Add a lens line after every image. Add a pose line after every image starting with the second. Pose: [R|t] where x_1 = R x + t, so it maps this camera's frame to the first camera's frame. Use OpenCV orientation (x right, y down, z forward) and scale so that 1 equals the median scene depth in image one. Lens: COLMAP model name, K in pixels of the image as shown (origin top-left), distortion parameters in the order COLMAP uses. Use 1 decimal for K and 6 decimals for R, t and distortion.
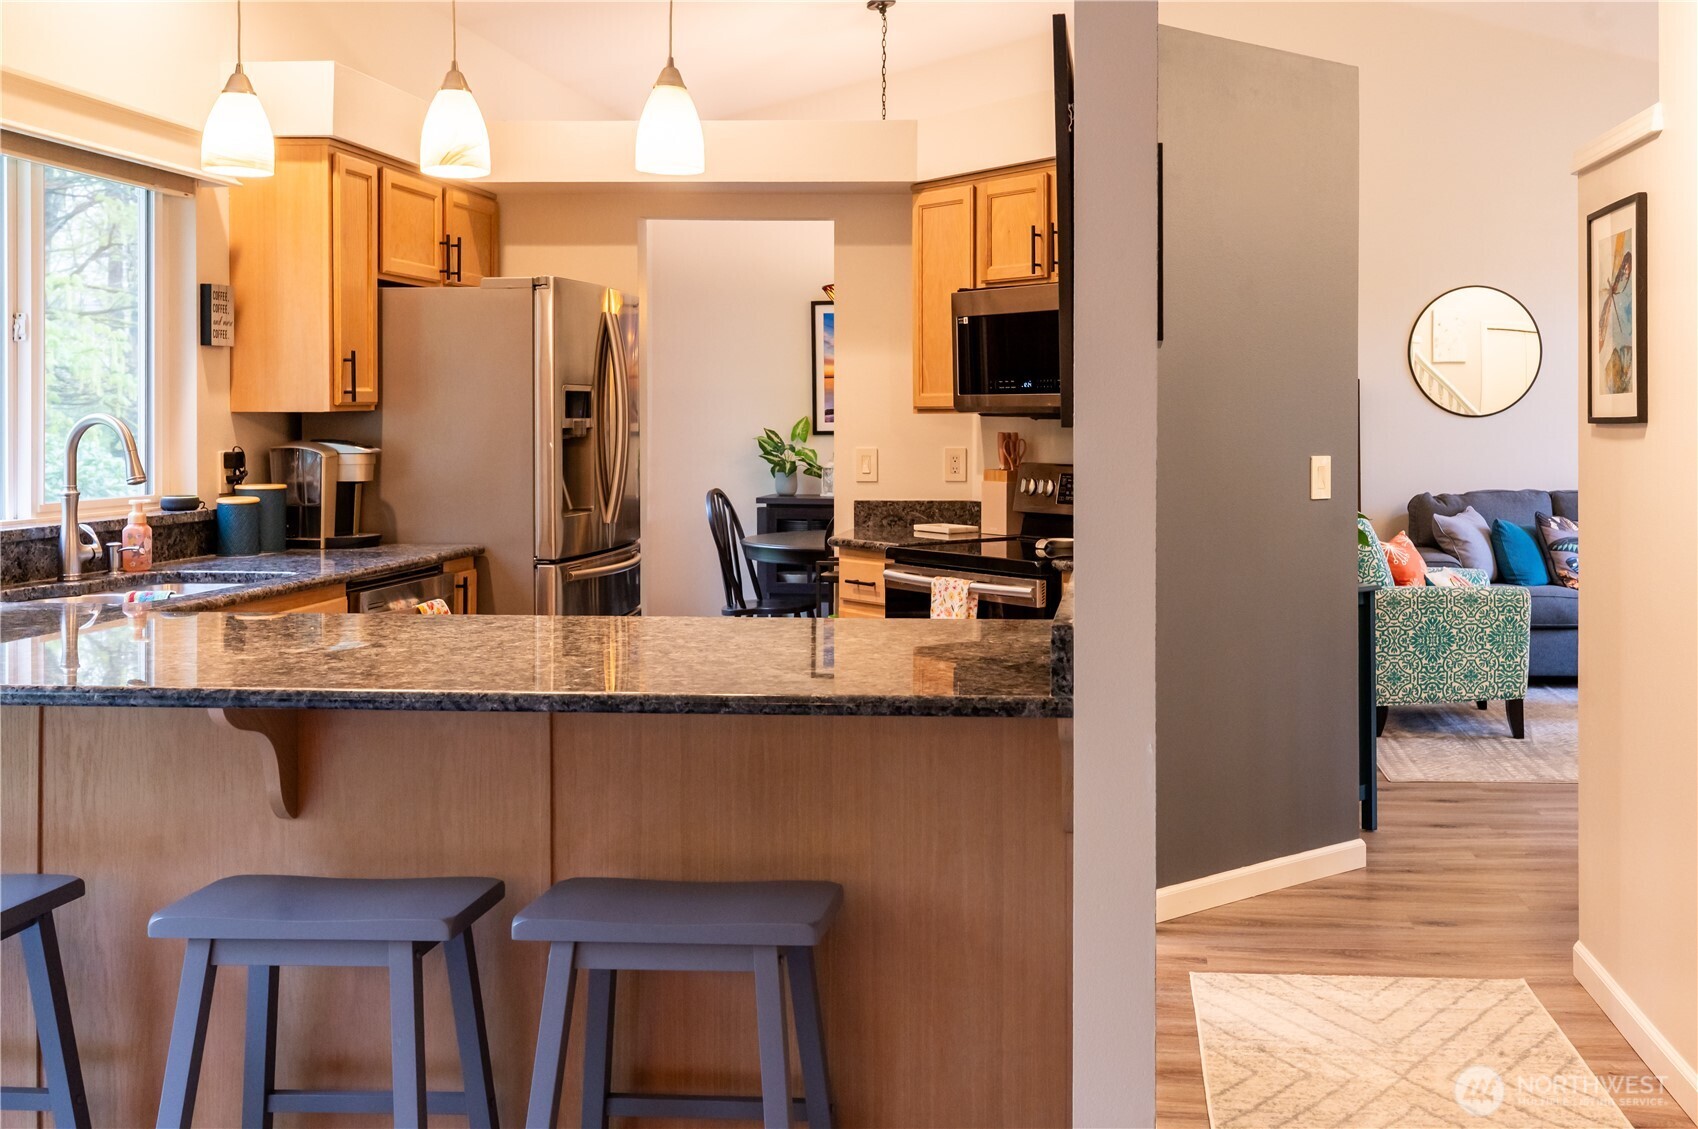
lens RADIAL K [[1773.2, 0, 920.4], [0, 1773.2, 433.8], [0, 0, 1]] dist [-0.001817, 0.004145]
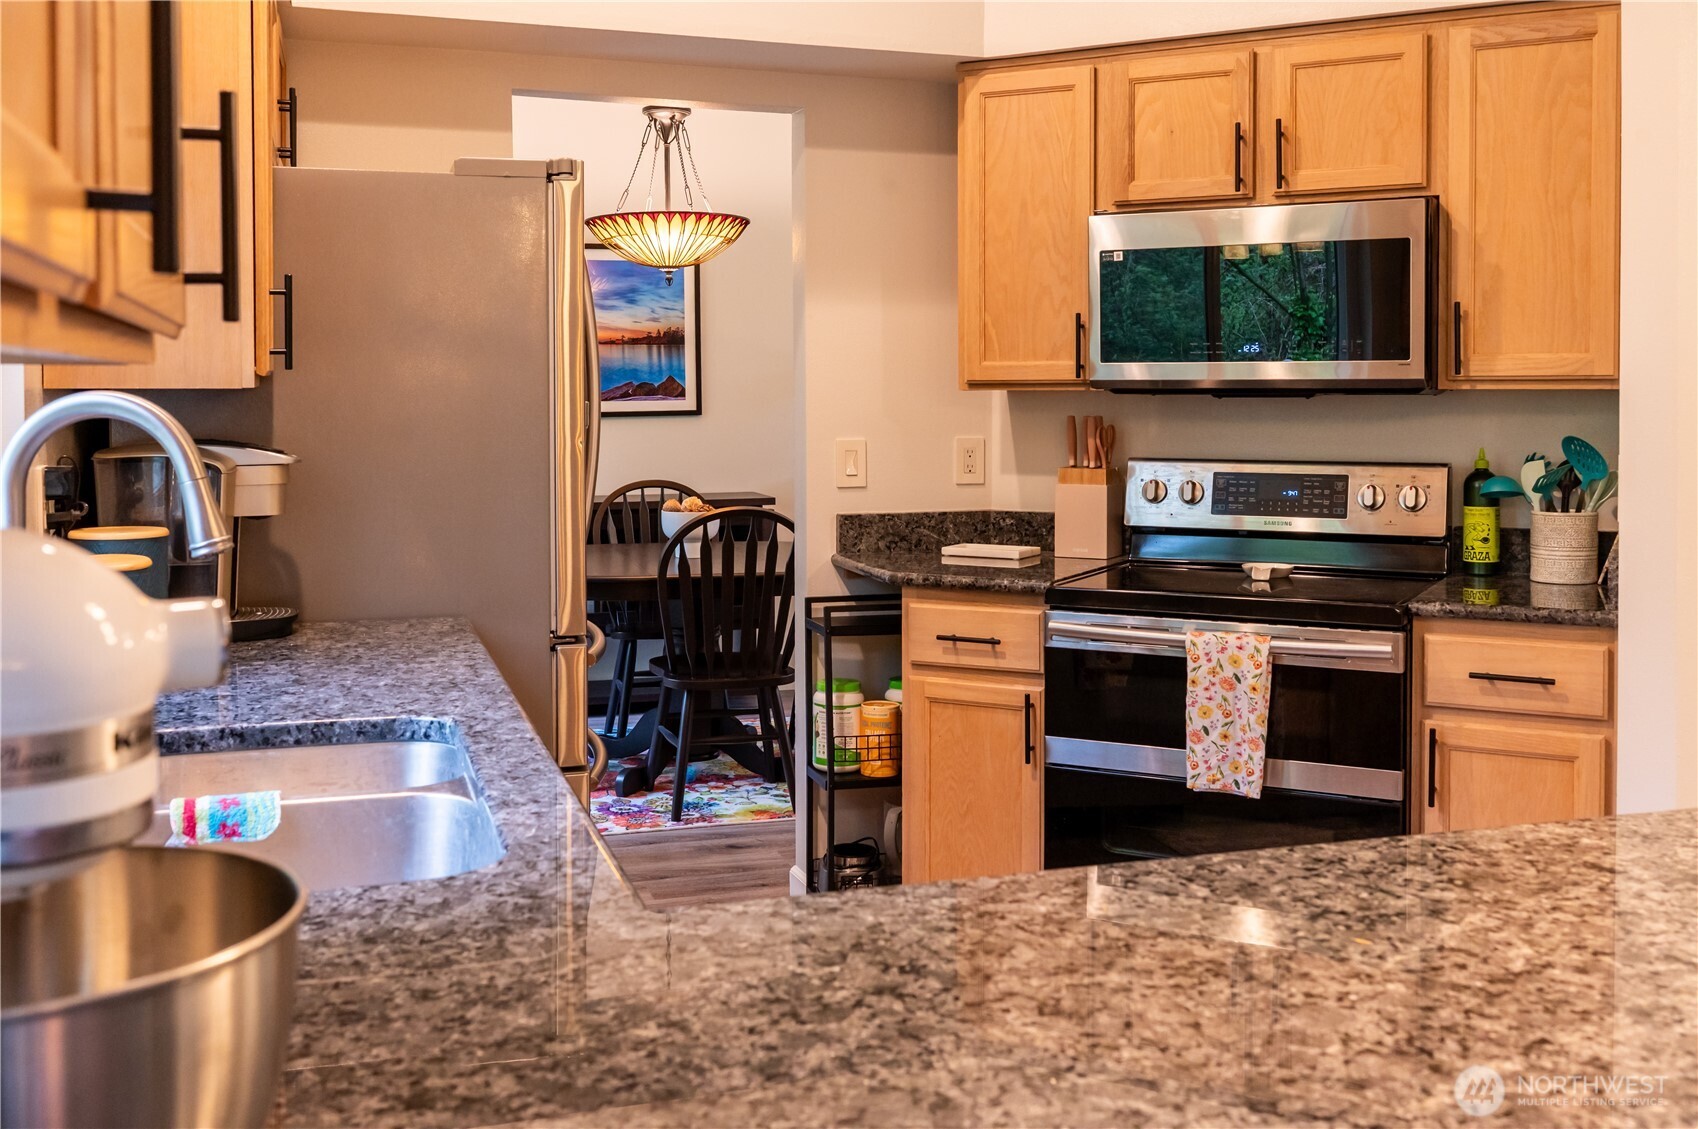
lens RADIAL K [[1749.5, 0, 850.6], [0, 1749.5, 425.4], [0, 0, 1]] dist [-0.001898, -0.000994]
pose [[0.918896, -0.010281, 0.394366, -0.232727], [0.007263, 0.999932, 0.009144, -0.002989], [-0.394433, -0.005539, 0.918908, 0.277073]]
